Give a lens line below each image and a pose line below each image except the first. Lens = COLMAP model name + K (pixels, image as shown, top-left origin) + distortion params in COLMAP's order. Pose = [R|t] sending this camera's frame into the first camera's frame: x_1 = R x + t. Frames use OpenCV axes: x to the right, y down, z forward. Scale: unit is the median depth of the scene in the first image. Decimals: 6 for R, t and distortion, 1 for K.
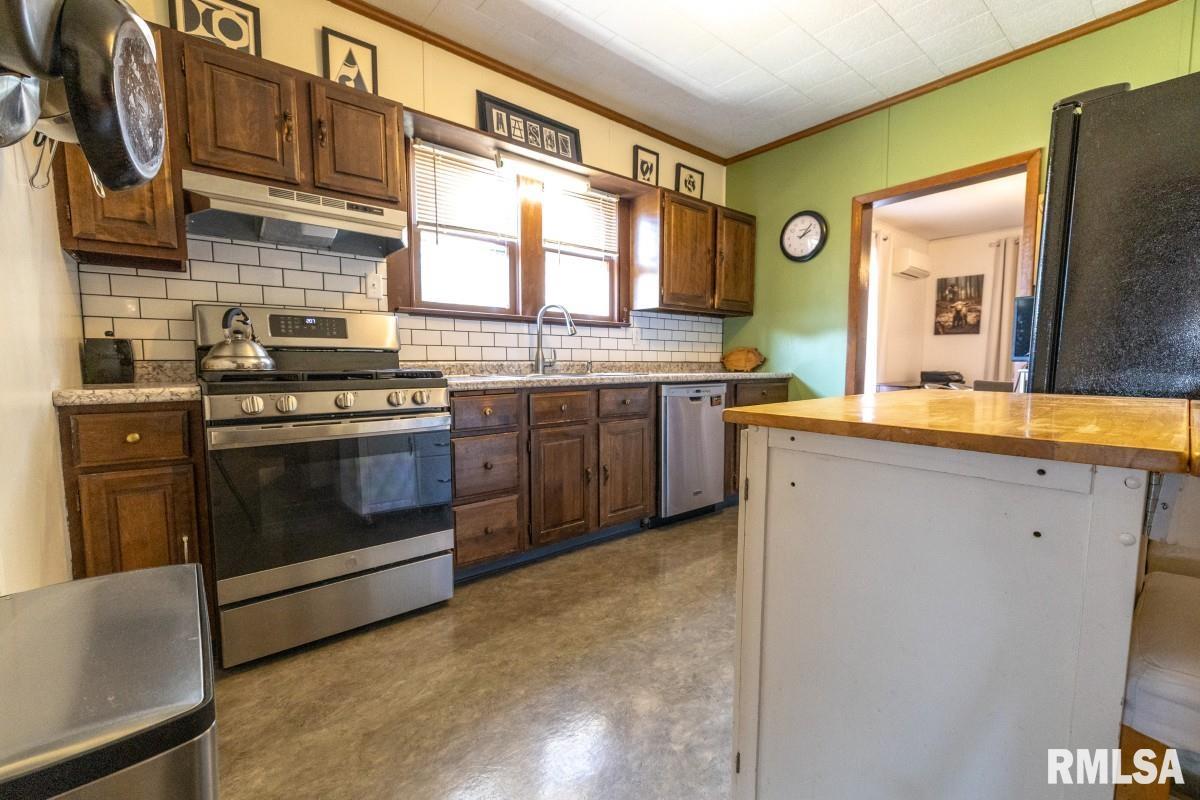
lens RADIAL K [[491.7, 0, 600.0], [0, 491.7, 400.0], [0, 0, 1]] dist [-0.001250, -0.000161]
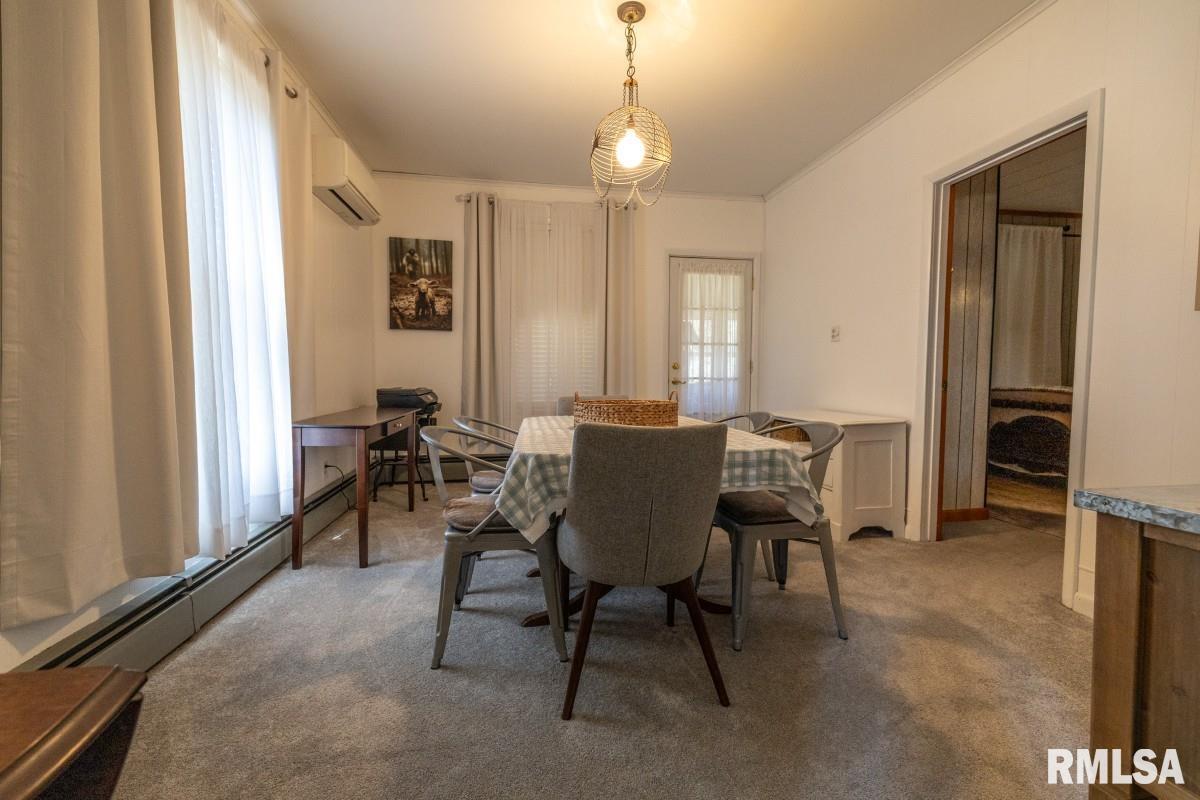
lens RADIAL K [[491.7, 0, 600.0], [0, 491.7, 400.0], [0, 0, 1]] dist [-0.001250, -0.000161]
pose [[0.506443, -0.043805, 0.861160, 0.291701], [0.063864, 0.997871, 0.013202, -0.036634], [-0.859905, 0.048311, 0.508162, 0.485700]]
